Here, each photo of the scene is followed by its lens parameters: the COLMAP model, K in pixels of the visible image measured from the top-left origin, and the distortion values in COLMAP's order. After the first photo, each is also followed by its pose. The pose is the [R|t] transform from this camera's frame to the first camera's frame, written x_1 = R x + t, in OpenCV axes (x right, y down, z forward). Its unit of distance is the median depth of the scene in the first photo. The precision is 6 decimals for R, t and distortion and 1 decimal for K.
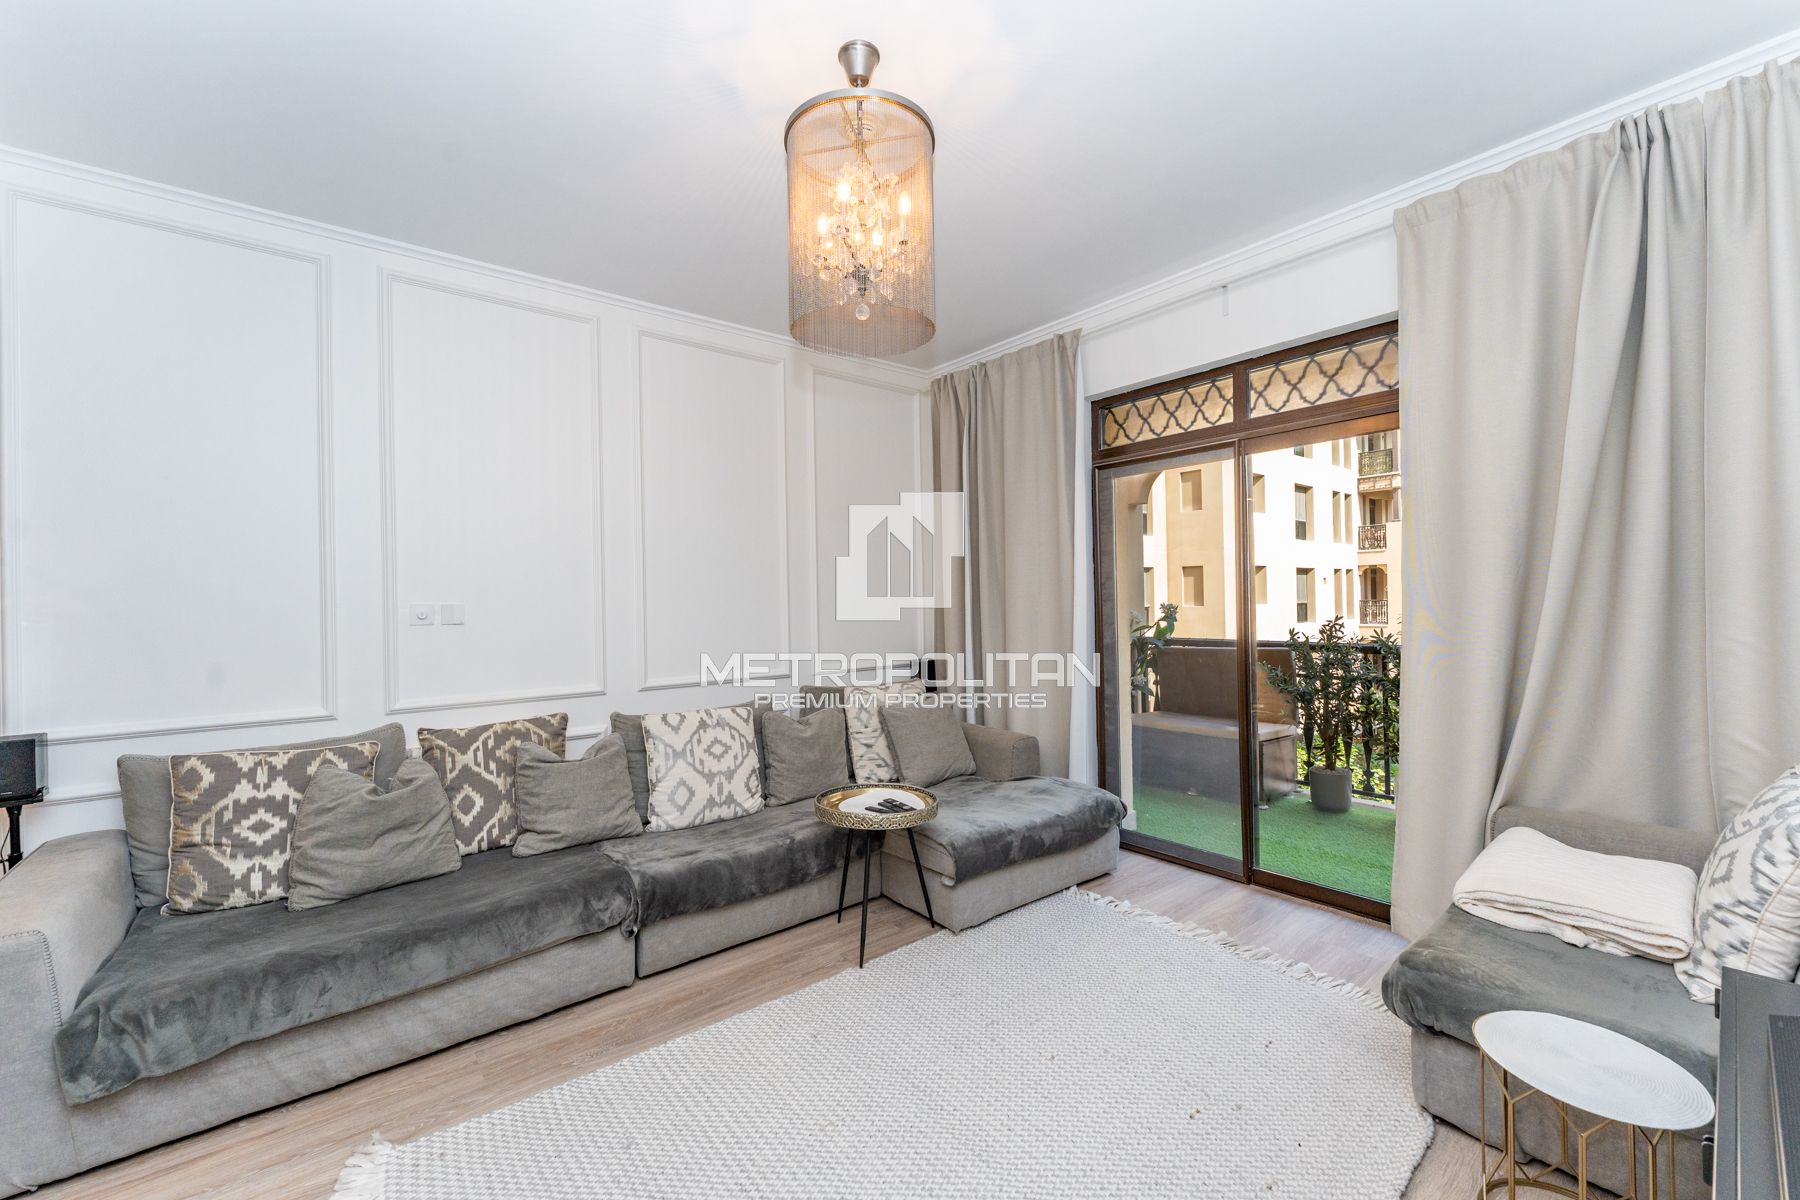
lens RADIAL K [[714.9, 0, 904.2], [0, 714.9, 599.0], [0, 0, 1]] dist [-0.000971, -0.000085]
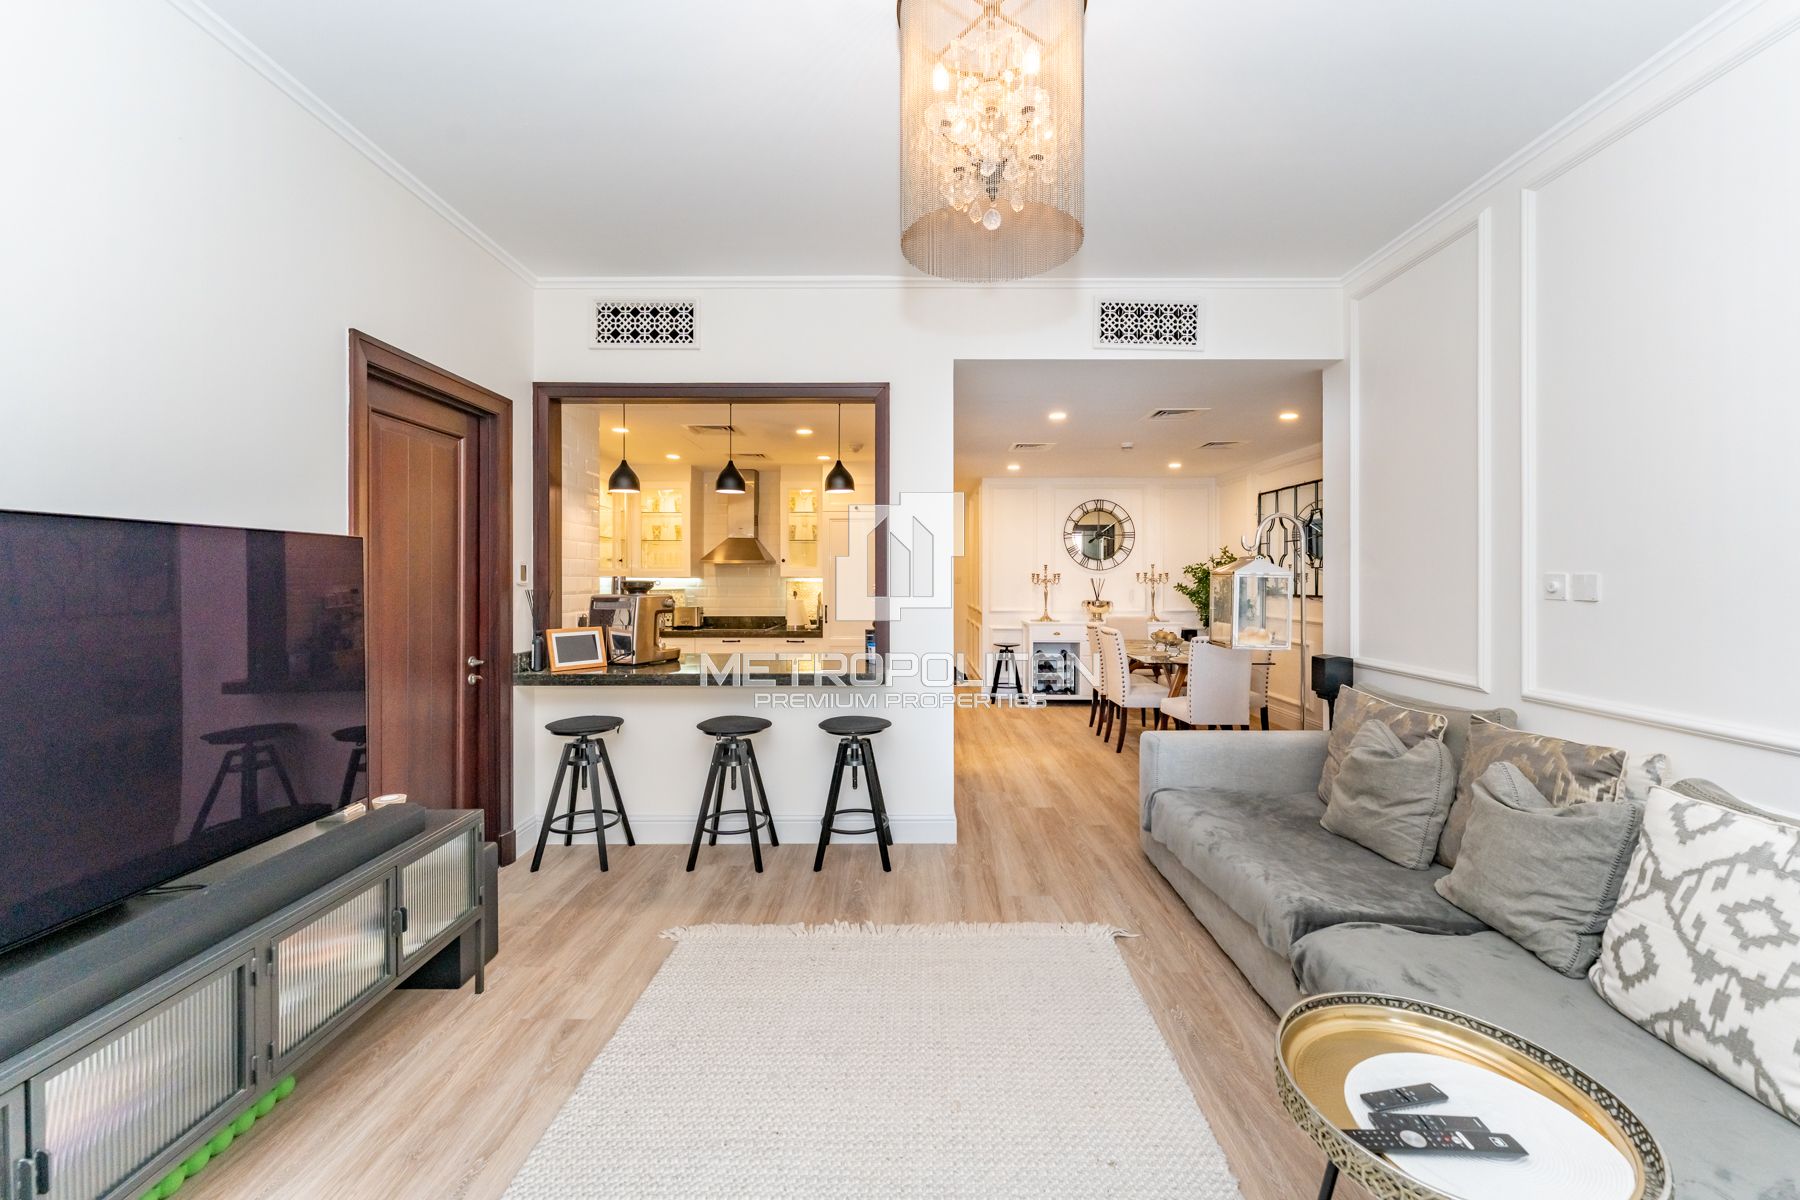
lens RADIAL K [[726.5, 0, 916.6], [0, 726.5, 579.6], [0, 0, 1]] dist [-0.002048, 0.000251]
pose [[-0.629992, 0.021146, -0.776314, 0.396324], [0.016458, 0.999768, 0.013877, -0.009395], [0.776428, -0.004034, -0.630194, 0.907103]]
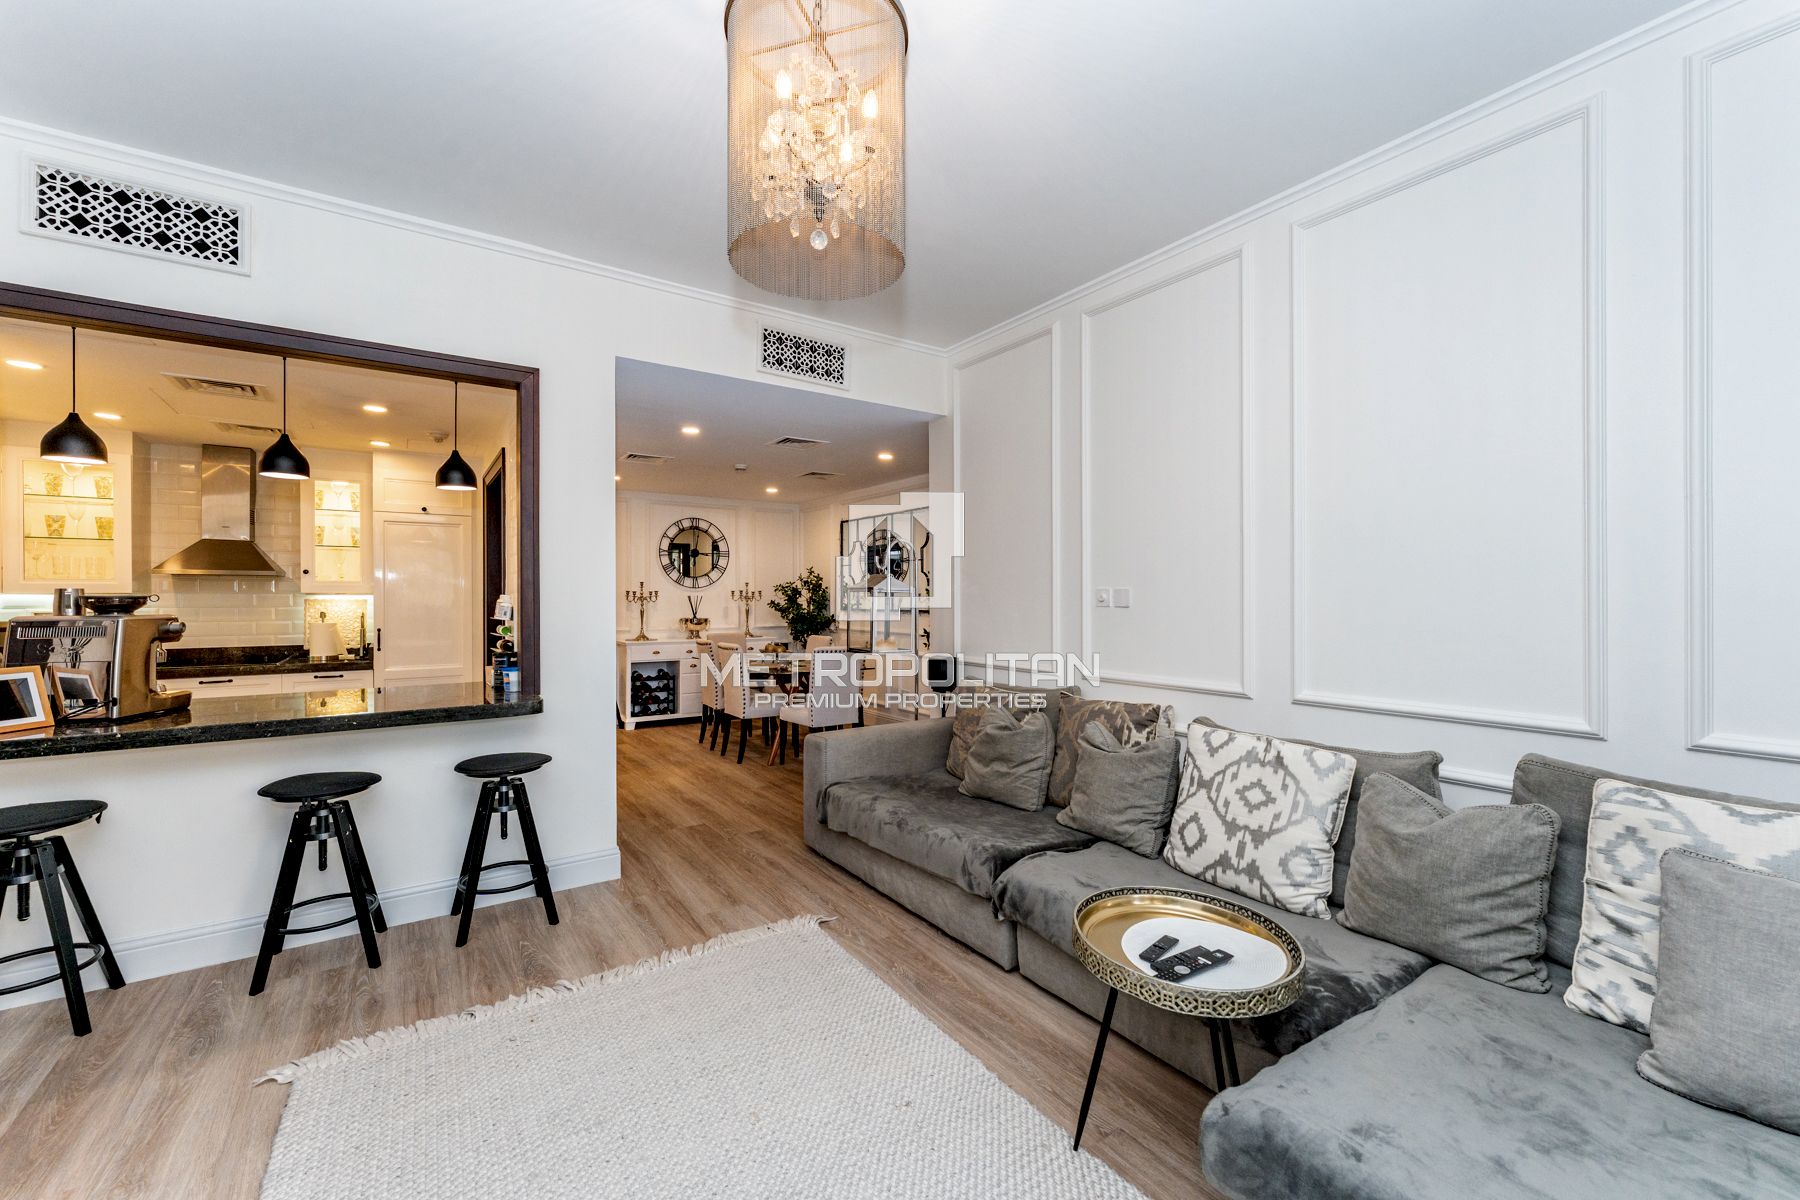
lens RADIAL K [[720.9, 0, 898.3], [0, 720.9, 599.5], [0, 0, 1]] dist [0.001063, 0.000078]
pose [[-0.081638, 0.021368, -0.996433, 0.487918], [0.008919, 0.999746, 0.020708, -0.002293], [0.996622, -0.007196, -0.081808, 0.726129]]
